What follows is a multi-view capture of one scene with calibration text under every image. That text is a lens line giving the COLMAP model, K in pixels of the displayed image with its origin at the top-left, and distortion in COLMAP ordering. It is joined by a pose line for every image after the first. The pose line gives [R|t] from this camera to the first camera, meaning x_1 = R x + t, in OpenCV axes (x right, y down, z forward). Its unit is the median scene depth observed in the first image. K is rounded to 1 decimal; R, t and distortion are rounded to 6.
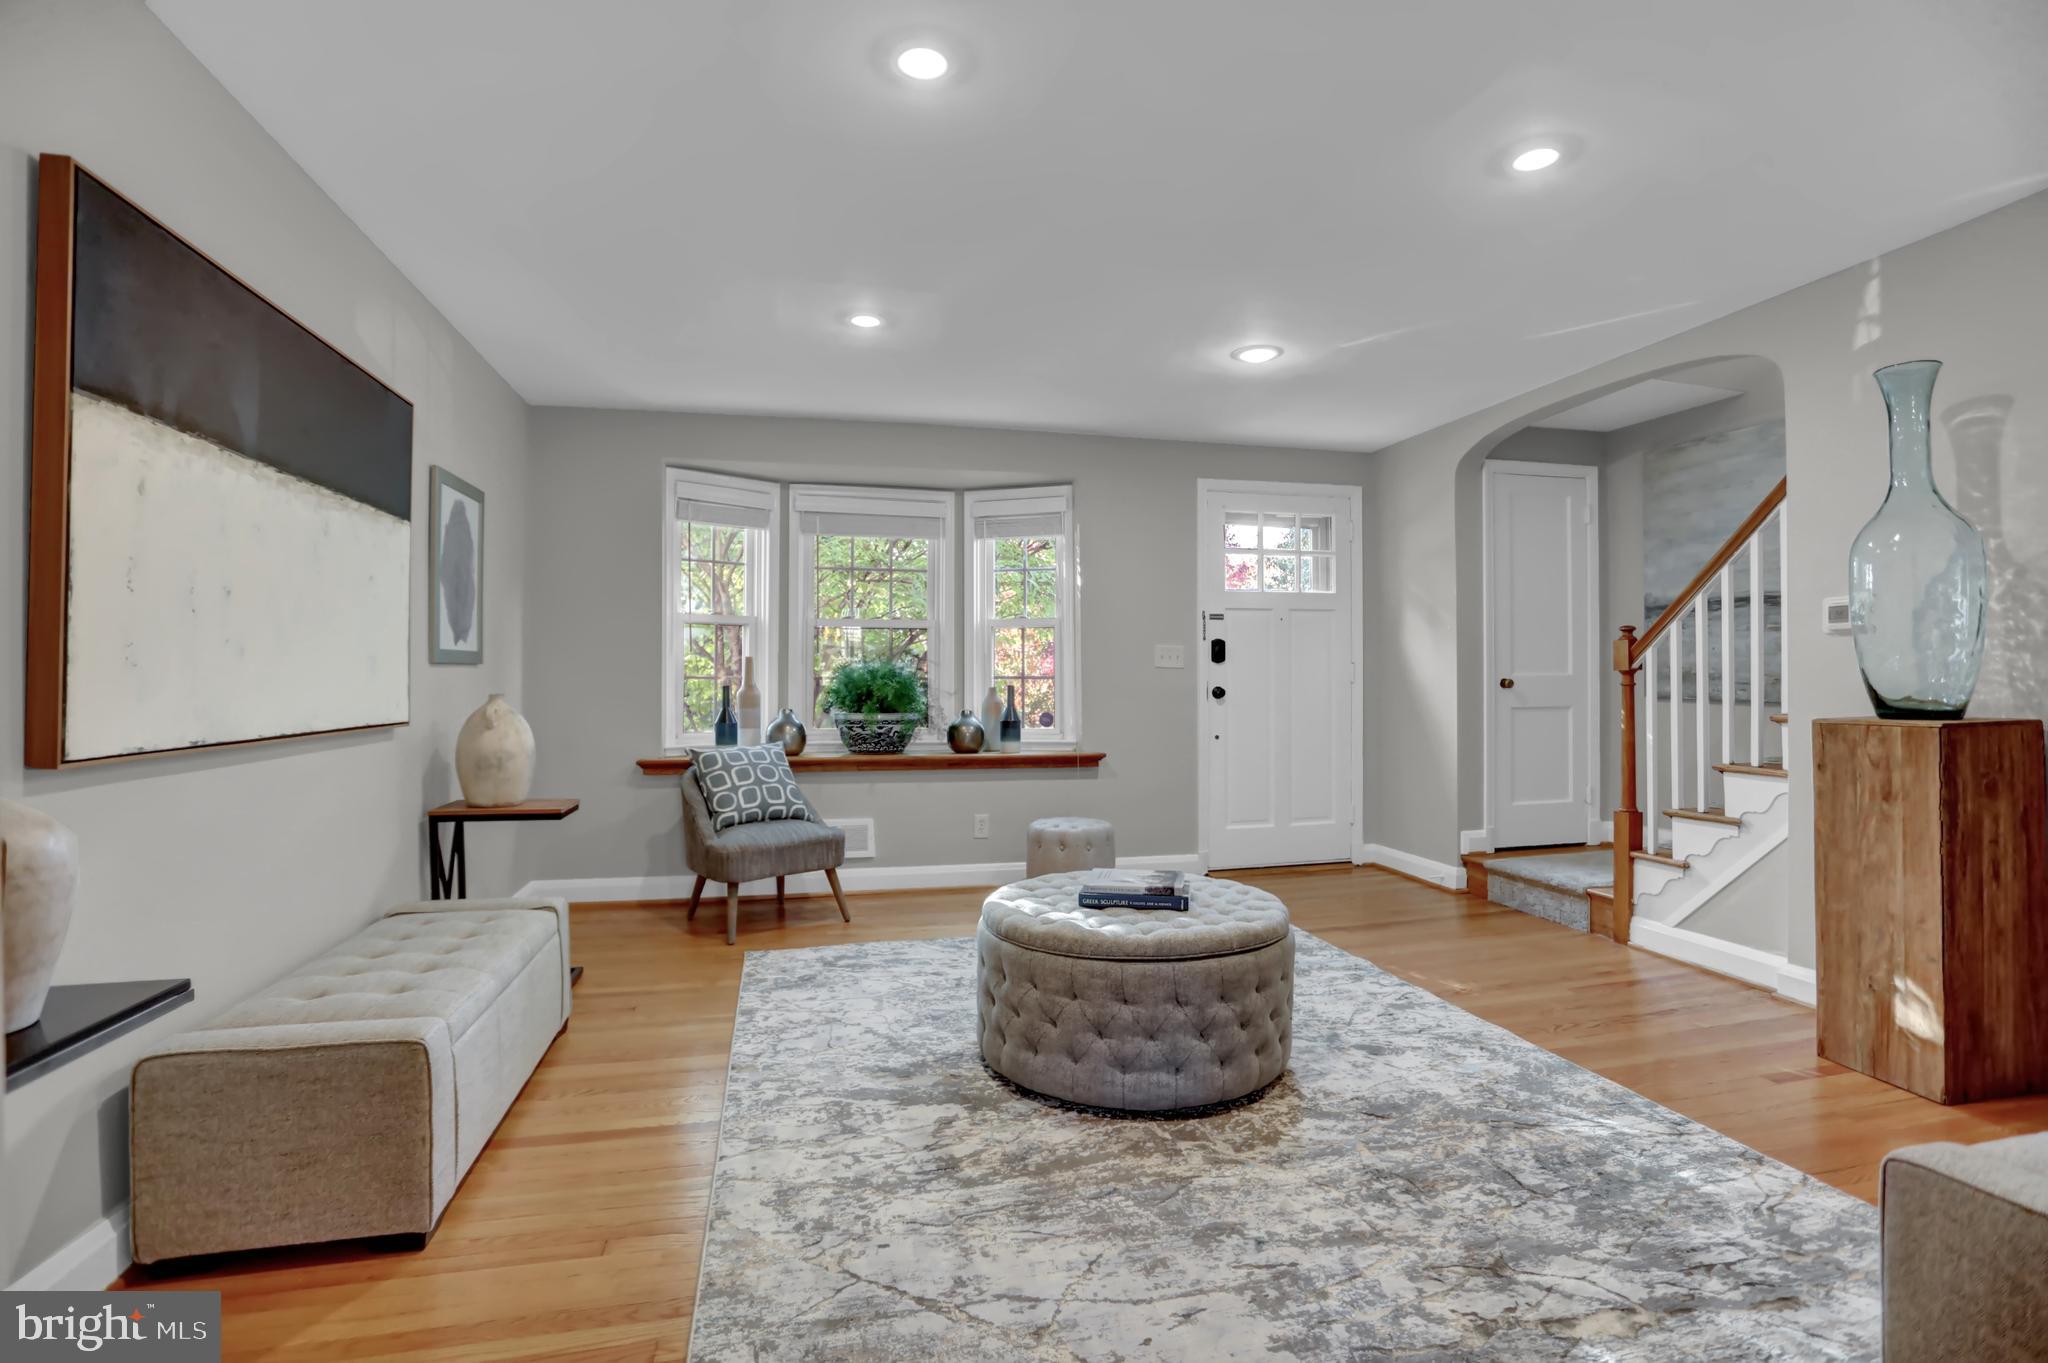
lens RADIAL K [[995.4, 0, 1027.0], [0, 995.4, 679.8], [0, 0, 1]] dist [-0.051868, 0.010424]
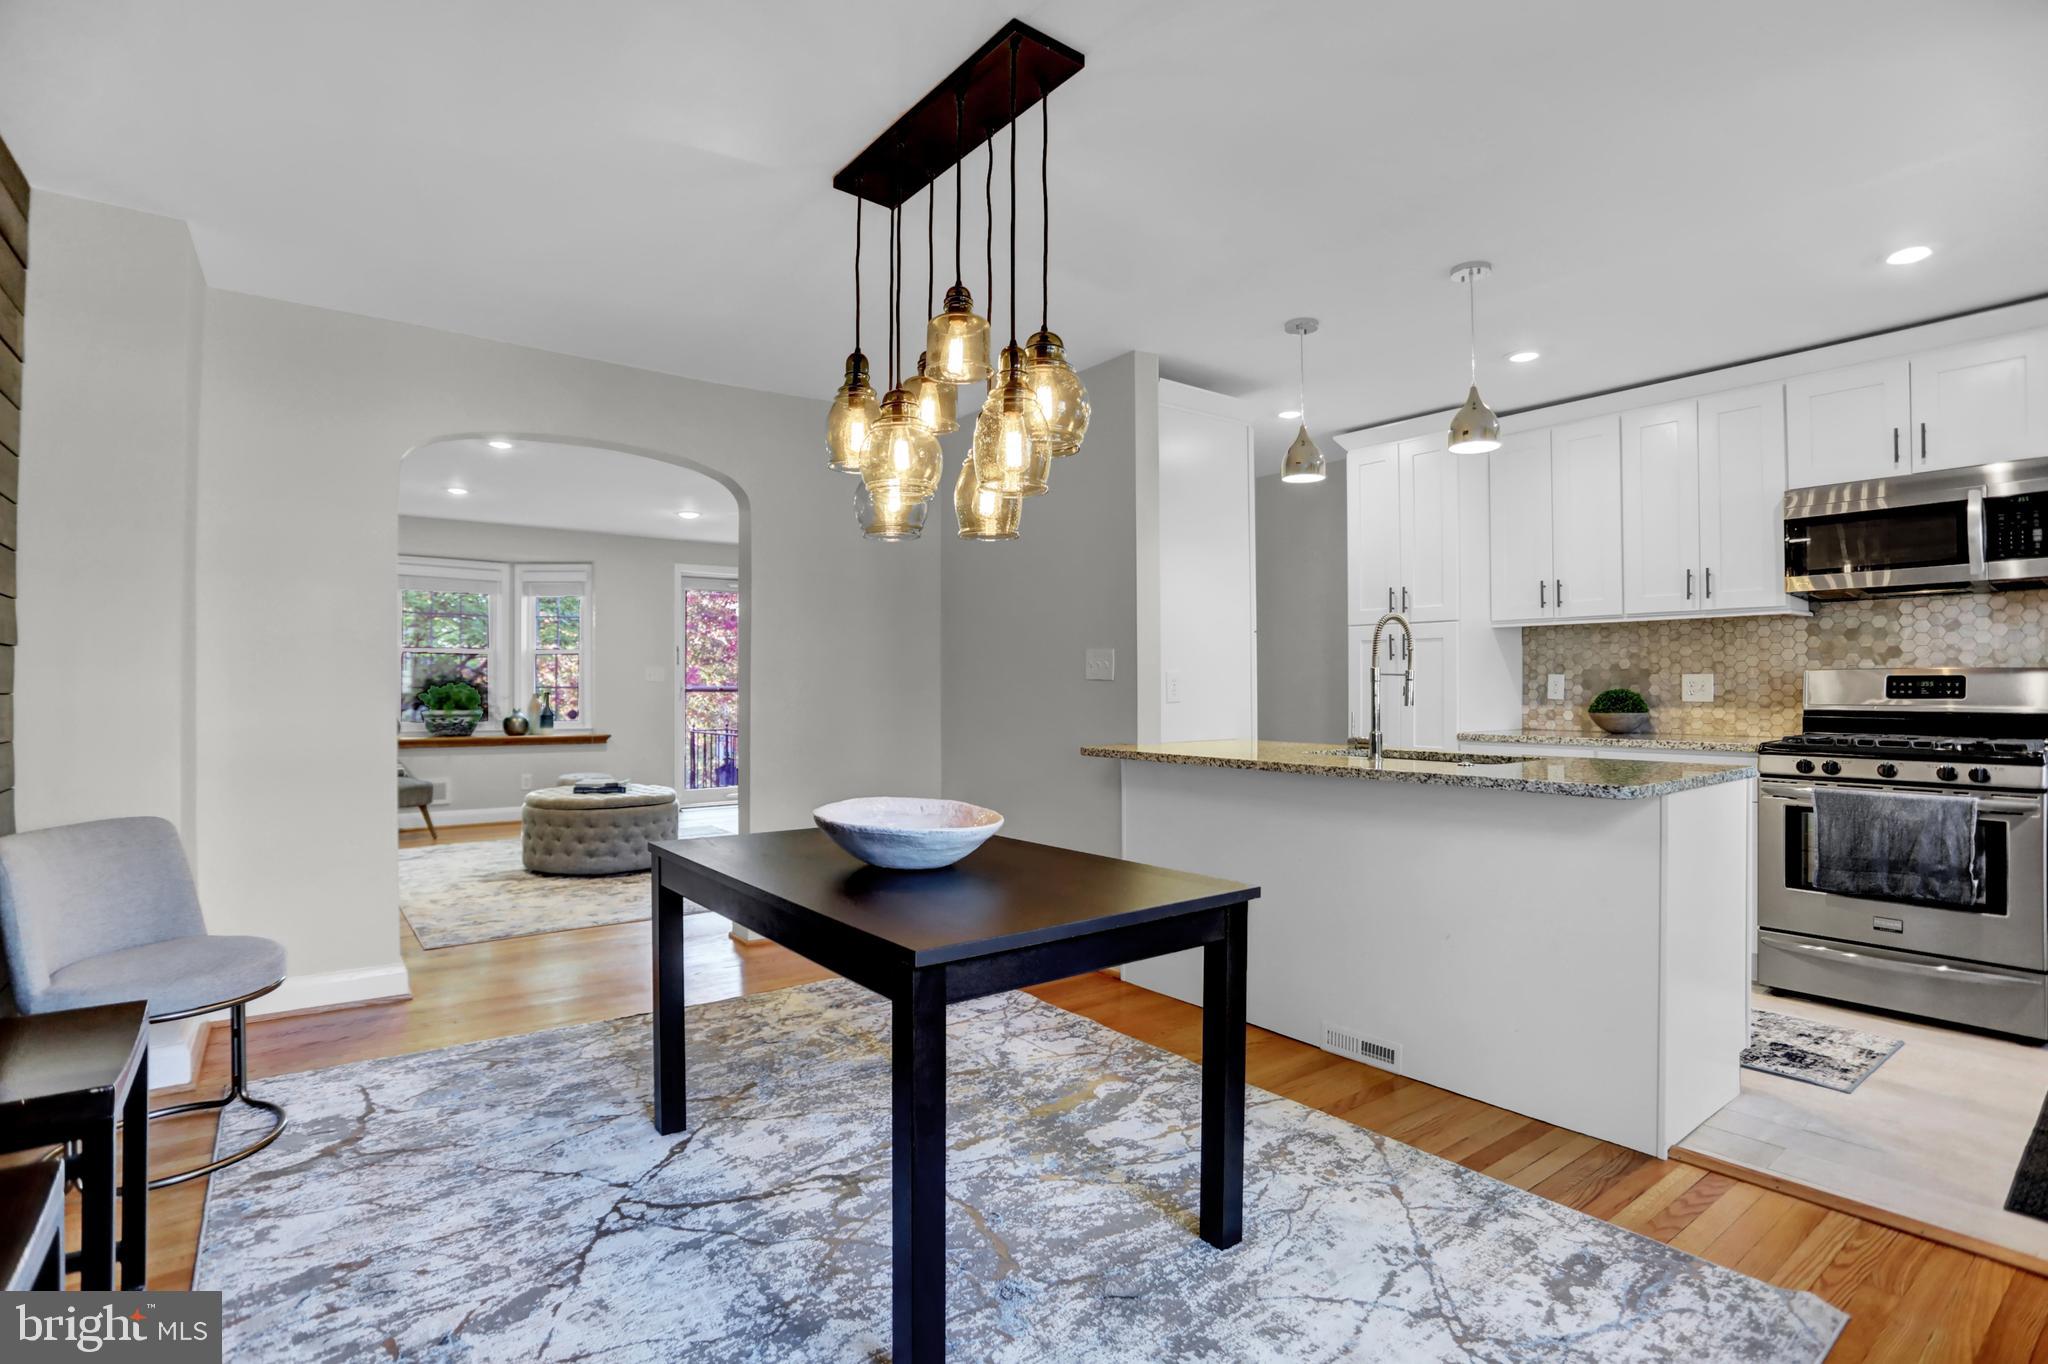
lens RADIAL K [[995.4, 0, 1020.4], [0, 995.4, 686.2], [0, 0, 1]] dist [-0.051868, 0.010424]
pose [[0.915238, 0.004398, 0.402889, 0.042339], [-0.003122, 0.999988, -0.003824, -0.000617], [-0.402901, 0.002242, 0.915241, -0.737309]]
